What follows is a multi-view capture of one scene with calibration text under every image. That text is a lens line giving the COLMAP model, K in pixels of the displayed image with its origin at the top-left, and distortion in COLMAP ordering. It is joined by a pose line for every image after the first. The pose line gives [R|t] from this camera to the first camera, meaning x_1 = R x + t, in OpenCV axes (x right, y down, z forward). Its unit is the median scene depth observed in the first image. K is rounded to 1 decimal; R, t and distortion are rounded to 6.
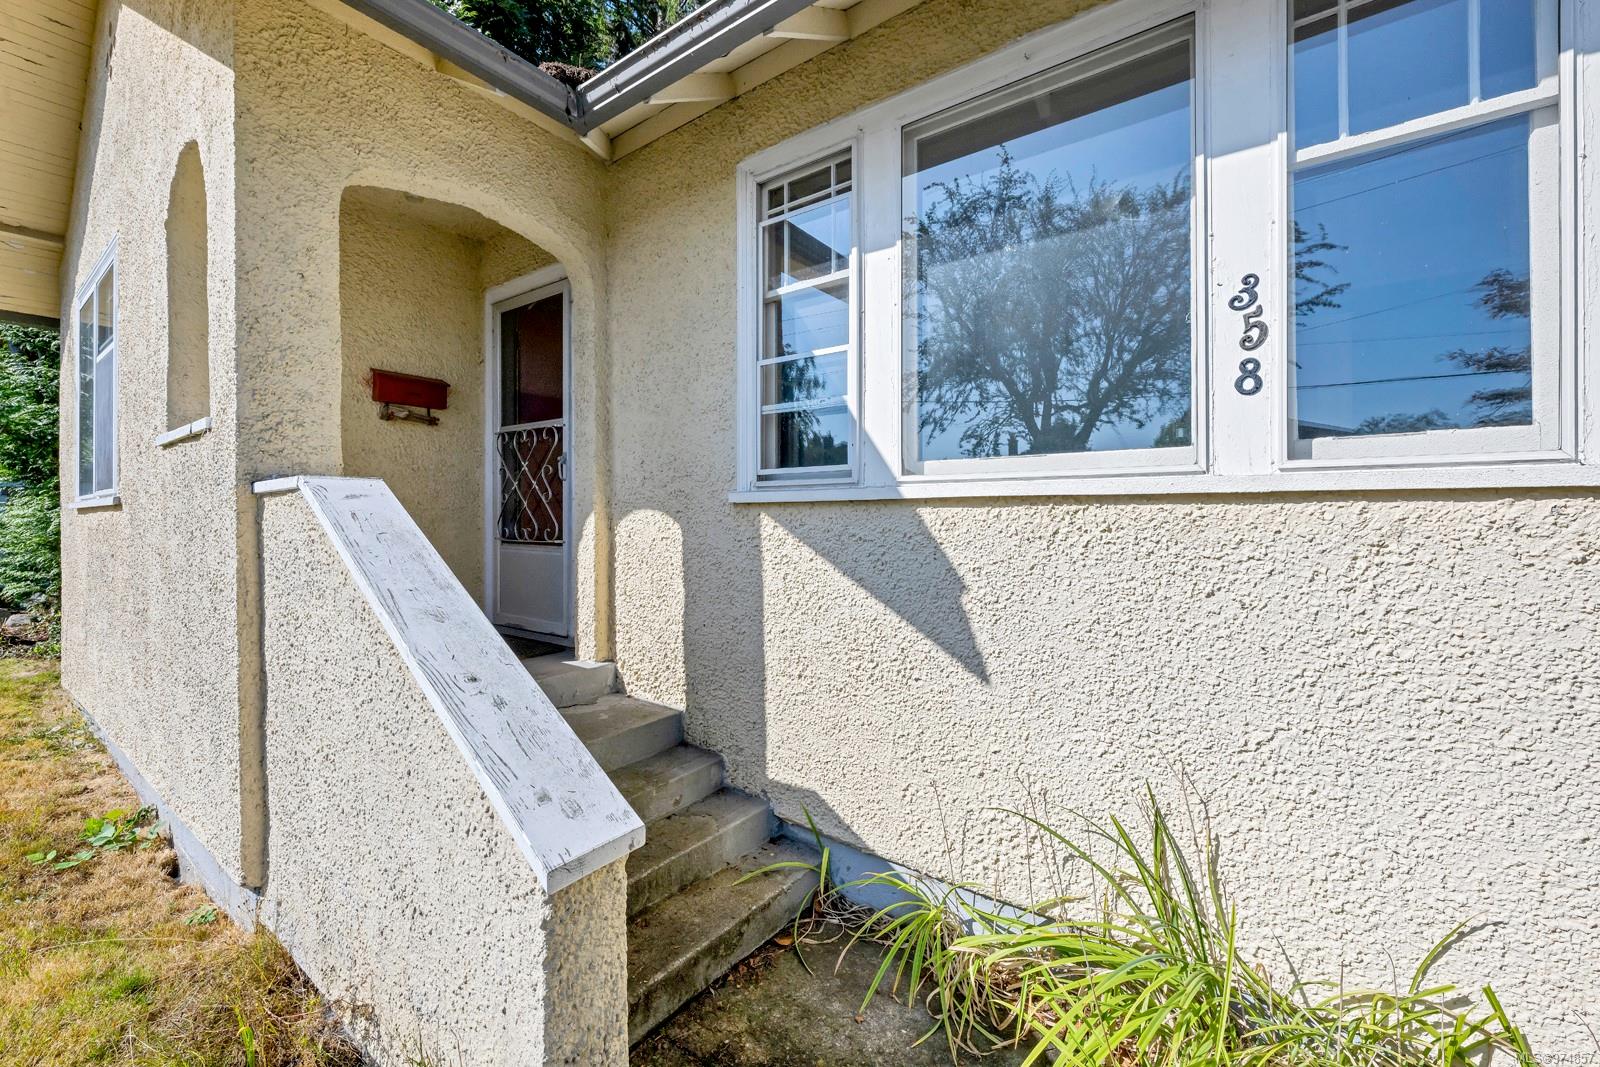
lens RADIAL K [[644.5, 0, 810.0], [0, 644.5, 517.7], [0, 0, 1]] dist [0.000119, -0.000010]
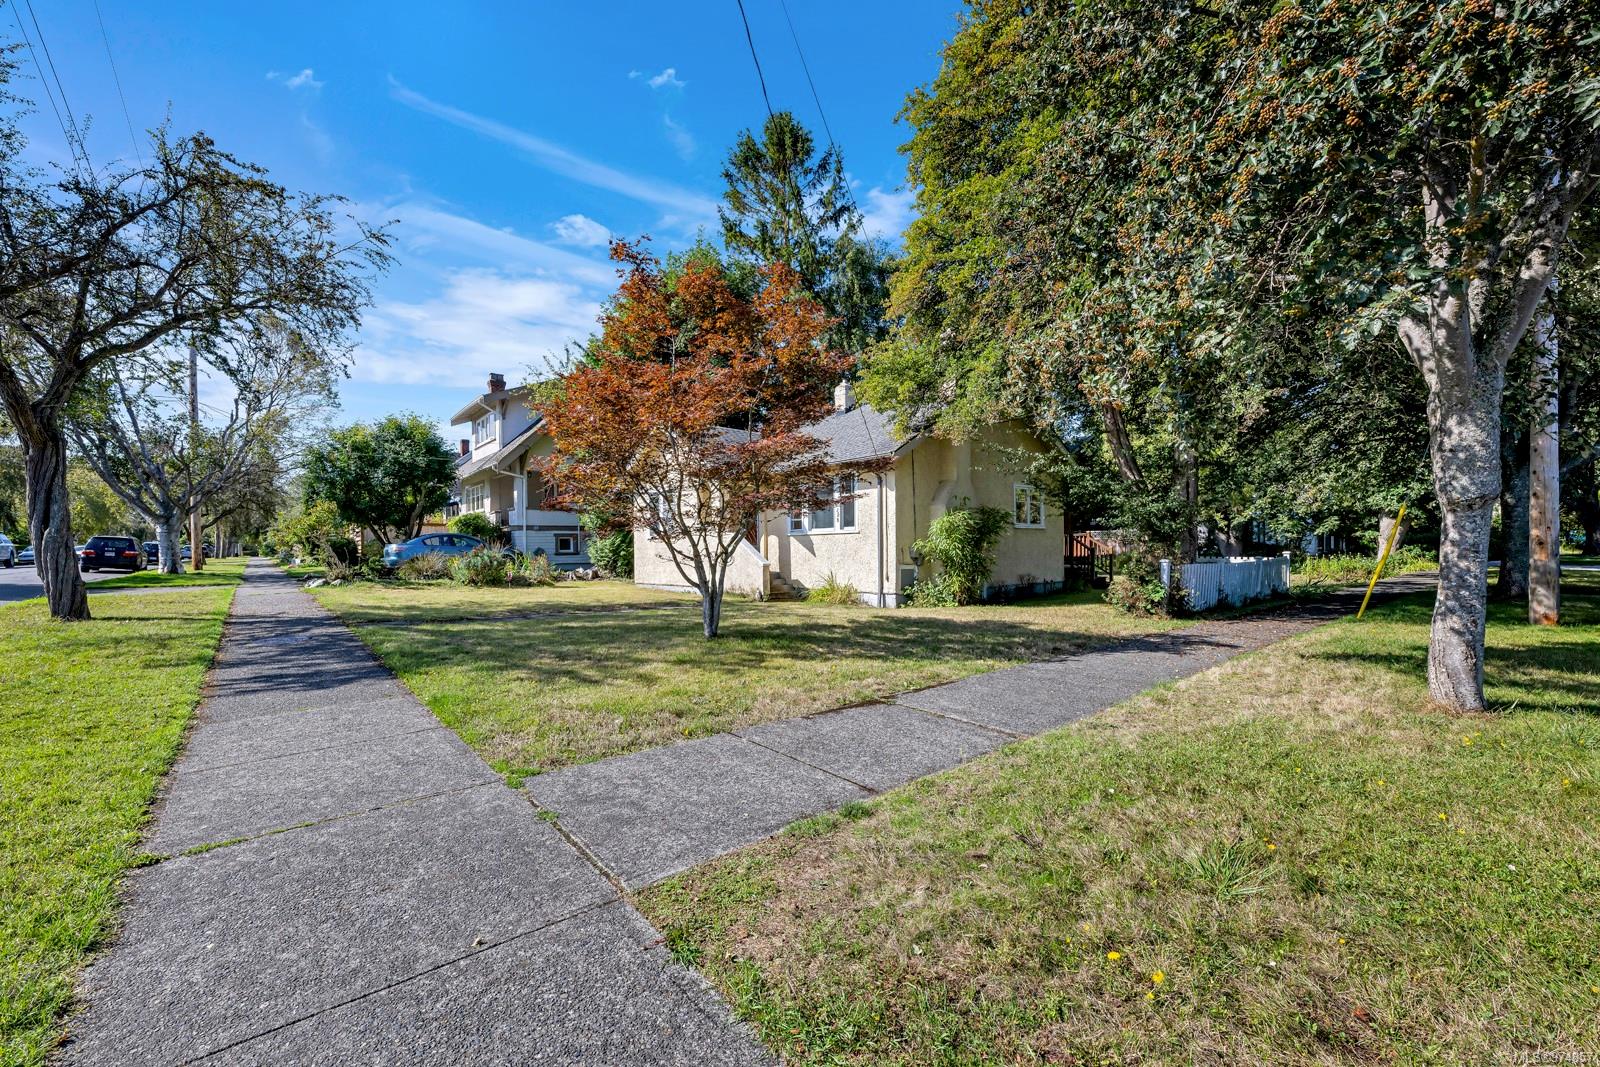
lens RADIAL K [[641.1, 0, 791.4], [0, 641.1, 551.0], [0, 0, 1]] dist [-0.000331, -0.000053]
pose [[0.970454, -0.006098, -0.241209, 1.605401], [0.005219, 0.999977, -0.004285, 0.173352], [0.241229, 0.002900, 0.970464, -5.618006]]
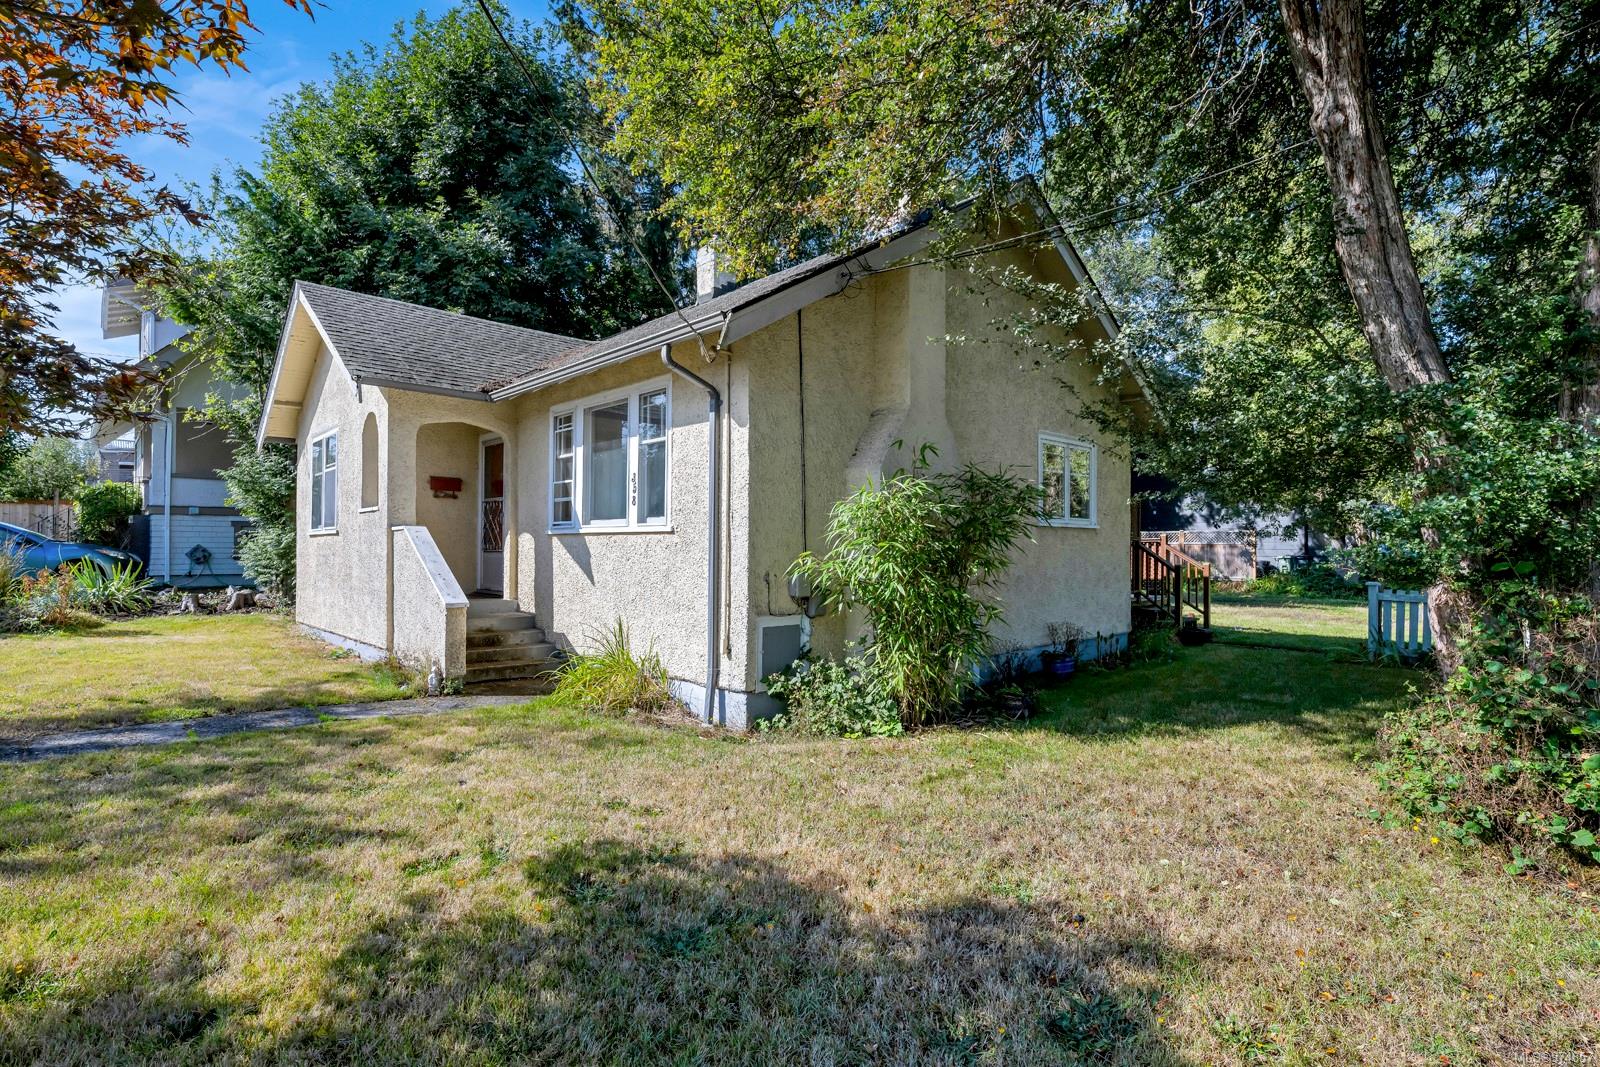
lens RADIAL K [[769.7, 0, 793.9], [0, 769.7, 554.9], [0, 0, 1]] dist [-0.001494, -0.000152]
pose [[0.981692, 0.010208, -0.190201, 1.794327], [-0.009270, 0.999940, 0.005822, 0.042716], [0.190249, -0.003952, 0.981728, -2.329030]]
